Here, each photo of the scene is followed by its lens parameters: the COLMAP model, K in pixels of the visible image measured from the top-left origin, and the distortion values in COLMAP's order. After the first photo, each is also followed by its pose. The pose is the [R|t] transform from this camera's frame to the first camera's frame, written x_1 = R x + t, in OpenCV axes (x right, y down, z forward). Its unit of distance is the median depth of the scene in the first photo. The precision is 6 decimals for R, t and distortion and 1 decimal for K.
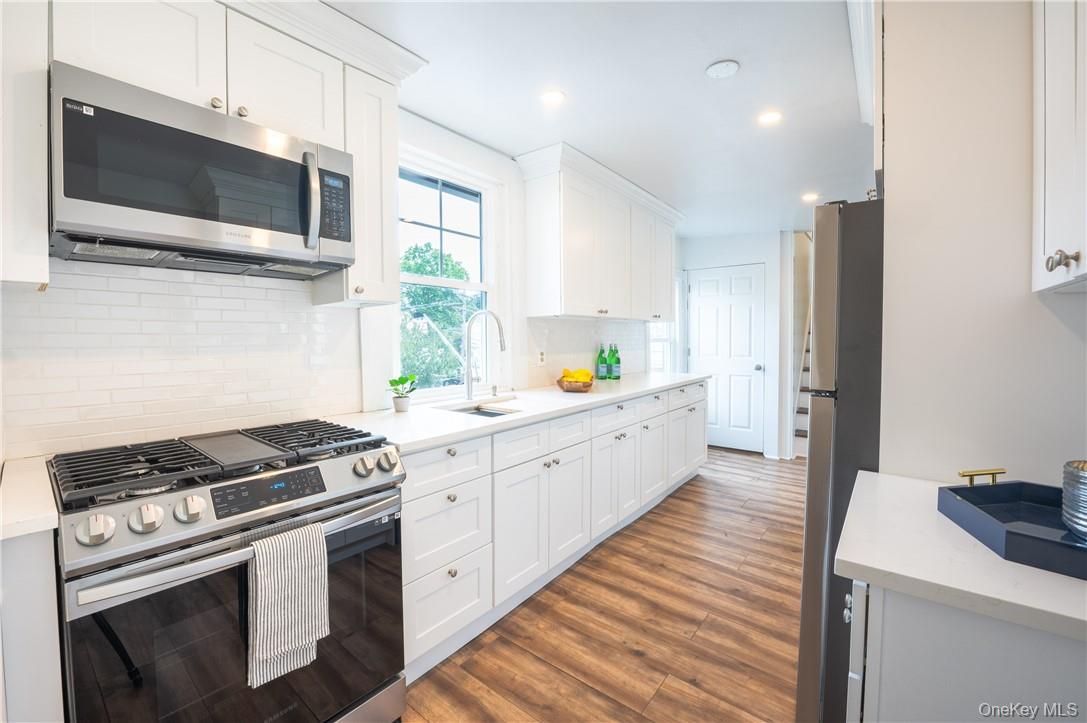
lens RADIAL K [[450.9, 0, 536.7], [0, 450.9, 360.3], [0, 0, 1]] dist [-0.030123, 0.000035]
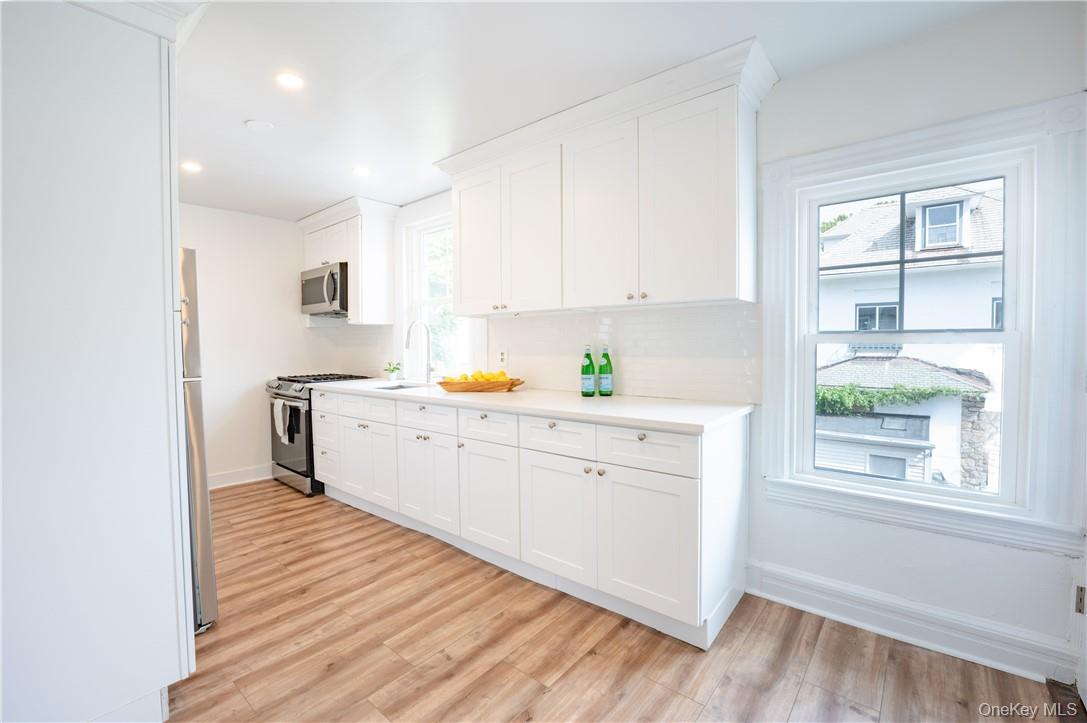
lens RADIAL K [[450.9, 0, 536.7], [0, 450.9, 360.3], [0, 0, 1]] dist [-0.030123, 0.000035]
pose [[-0.018367, 0.042370, -0.998933, 1.332812], [-0.040849, 0.998236, 0.043091, -0.061257], [0.998997, 0.041596, -0.016604, 1.435336]]
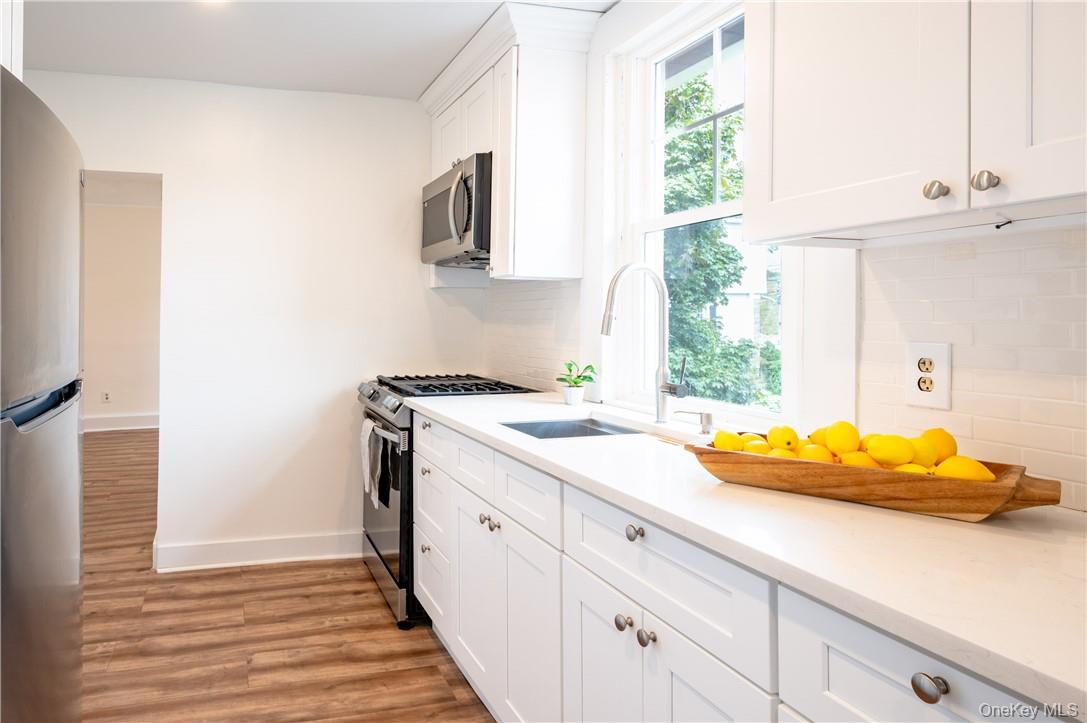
lens RADIAL K [[663.6, 0, 407.8], [0, 663.6, 310.9], [0, 0, 1]] dist [-0.000271, -0.000873]
pose [[-0.583675, -0.005842, -0.811966, 0.734755], [-0.043248, 0.998778, 0.023903, -0.058909], [0.810835, 0.049067, -0.583215, 1.282103]]
